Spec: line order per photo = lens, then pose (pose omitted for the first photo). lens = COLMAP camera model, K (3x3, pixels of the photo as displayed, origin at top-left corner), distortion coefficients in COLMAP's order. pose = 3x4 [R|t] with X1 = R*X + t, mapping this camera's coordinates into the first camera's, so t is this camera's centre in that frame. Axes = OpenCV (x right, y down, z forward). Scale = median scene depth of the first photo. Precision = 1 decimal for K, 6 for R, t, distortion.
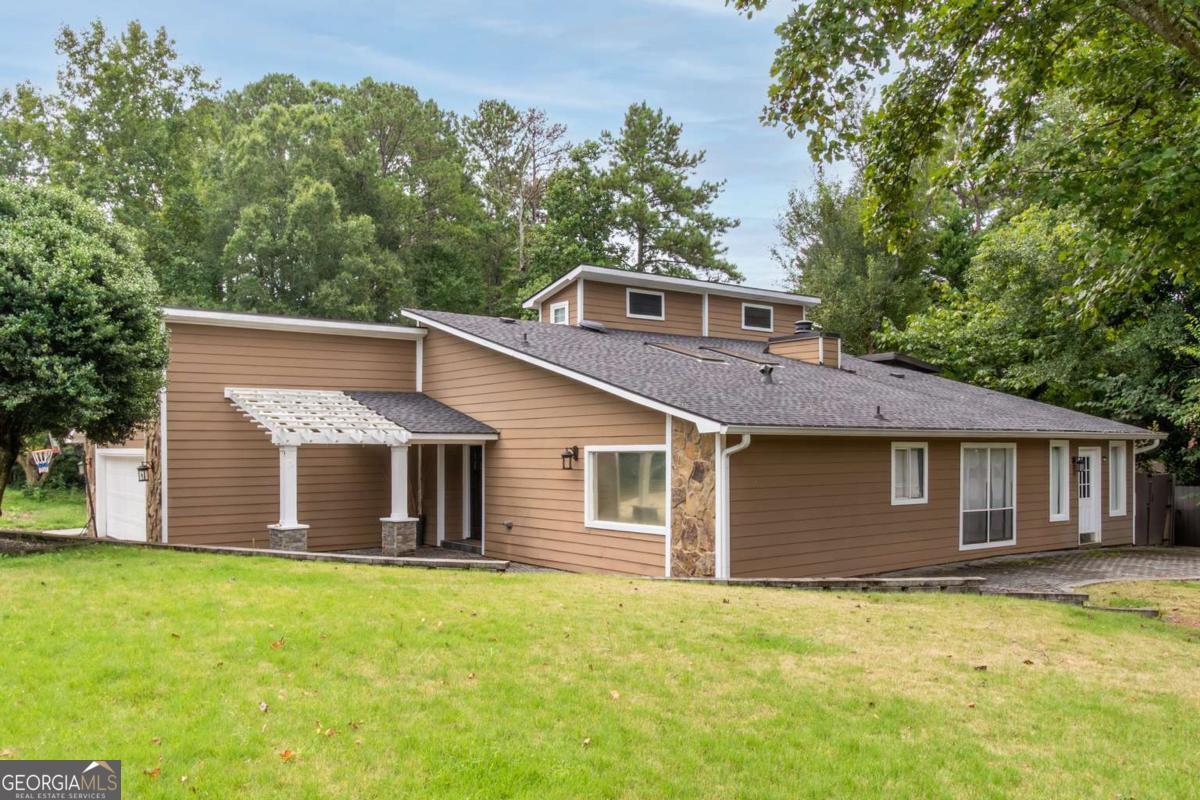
lens RADIAL K [[939.7, 0, 600.0], [0, 939.7, 400.0], [0, 0, 1]] dist [-0.000283, -0.000067]
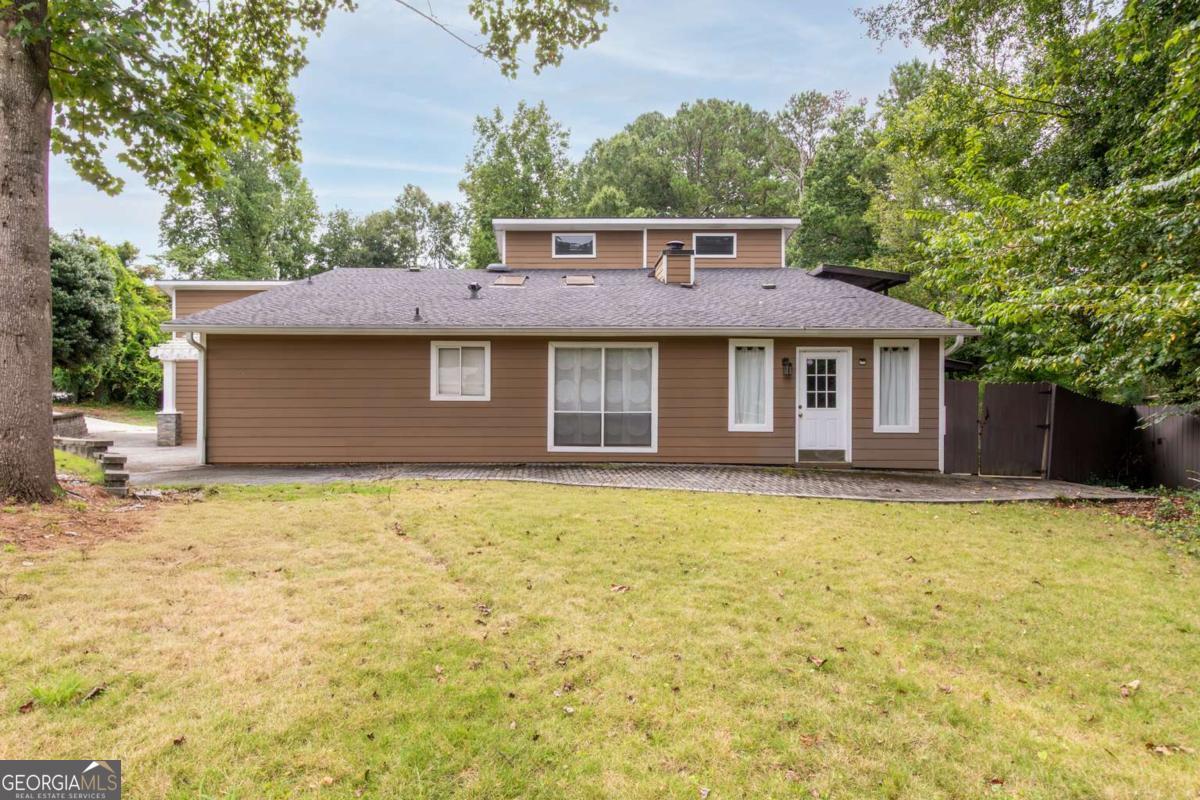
lens RADIAL K [[722.7, 0, 600.0], [0, 722.7, 400.0], [0, 0, 1]] dist [0.002506, 0.000392]
pose [[0.794310, 0.003198, -0.607504, 0.767760], [0.027183, 0.998798, 0.040800, 0.066594], [0.606904, -0.048921, 0.793268, 0.373894]]
